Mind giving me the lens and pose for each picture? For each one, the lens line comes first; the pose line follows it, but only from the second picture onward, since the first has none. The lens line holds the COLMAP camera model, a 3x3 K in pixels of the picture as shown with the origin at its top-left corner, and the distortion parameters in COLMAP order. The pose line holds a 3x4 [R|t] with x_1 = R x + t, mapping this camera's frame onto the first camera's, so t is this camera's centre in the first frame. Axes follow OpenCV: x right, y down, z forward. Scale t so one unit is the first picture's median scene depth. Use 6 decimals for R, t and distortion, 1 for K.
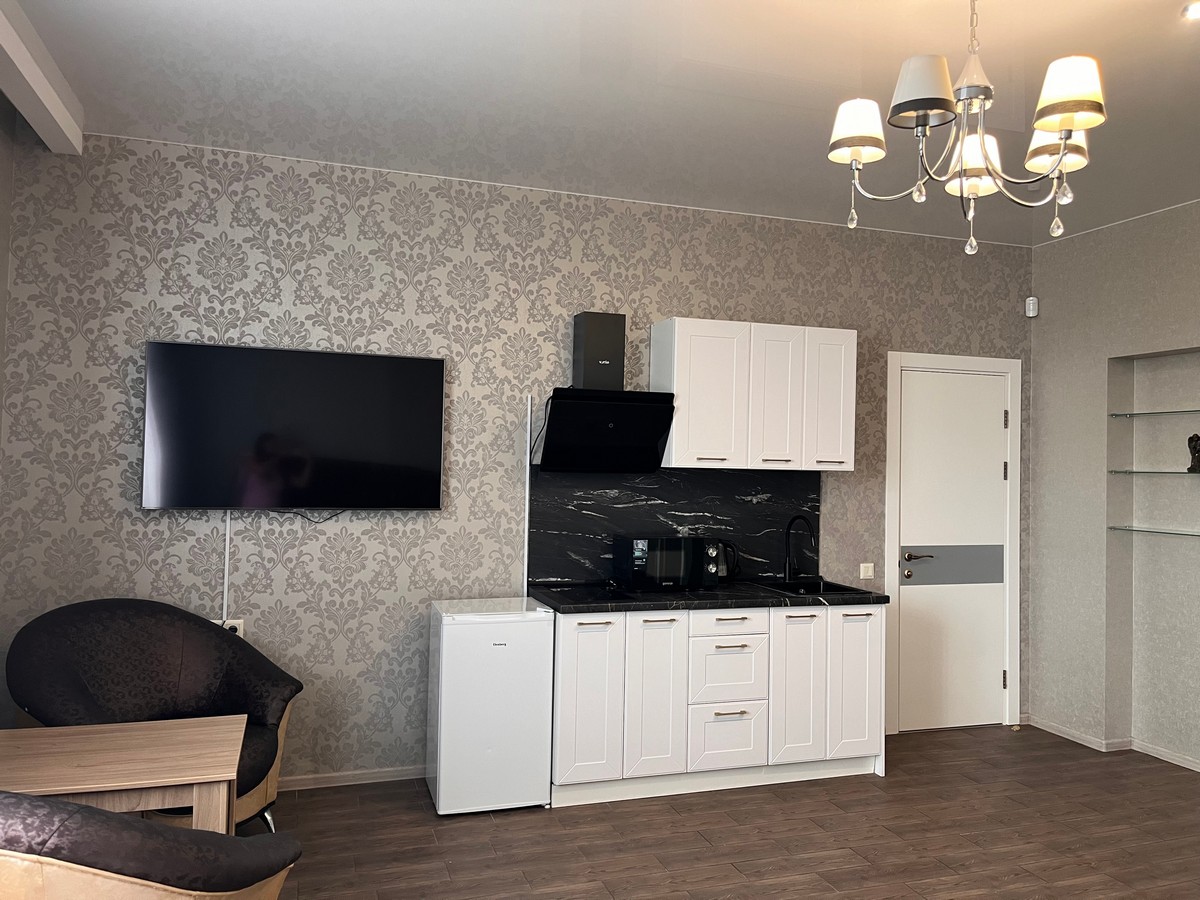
lens RADIAL K [[907.2, 0, 600.7], [0, 907.2, 451.4], [0, 0, 1]] dist [0.015469, 0.001852]
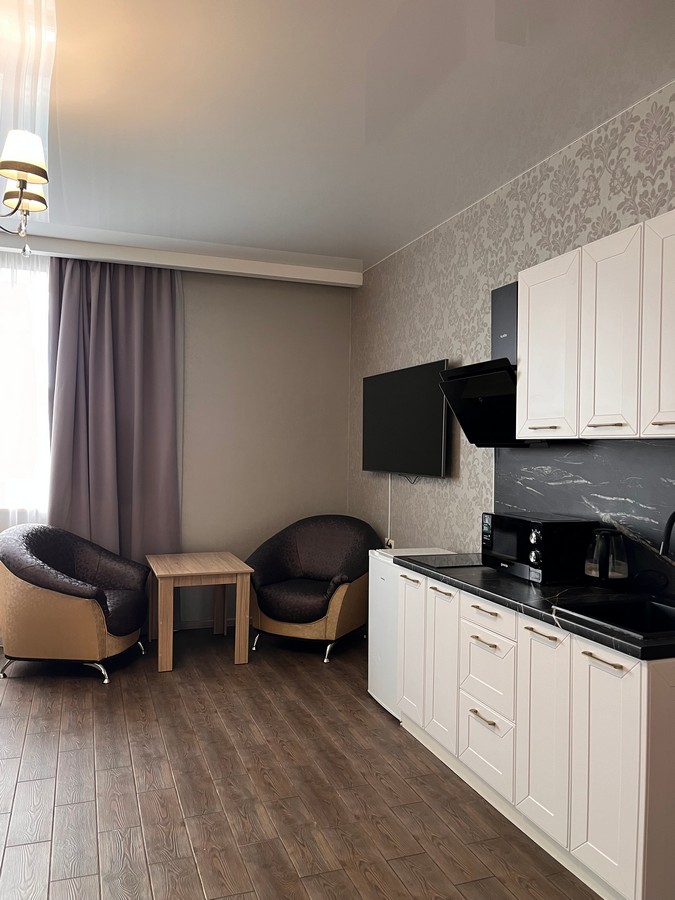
lens RADIAL K [[680.4, 0, 337.8], [0, 680.4, 448.2], [0, 0, 1]] dist [0.015469, 0.001852]
pose [[0.036657, -0.018146, -0.999163, 0.811078], [0.000006, 0.999835, -0.018158, 0.040782], [0.999328, 0.000660, 0.036651, 0.845928]]
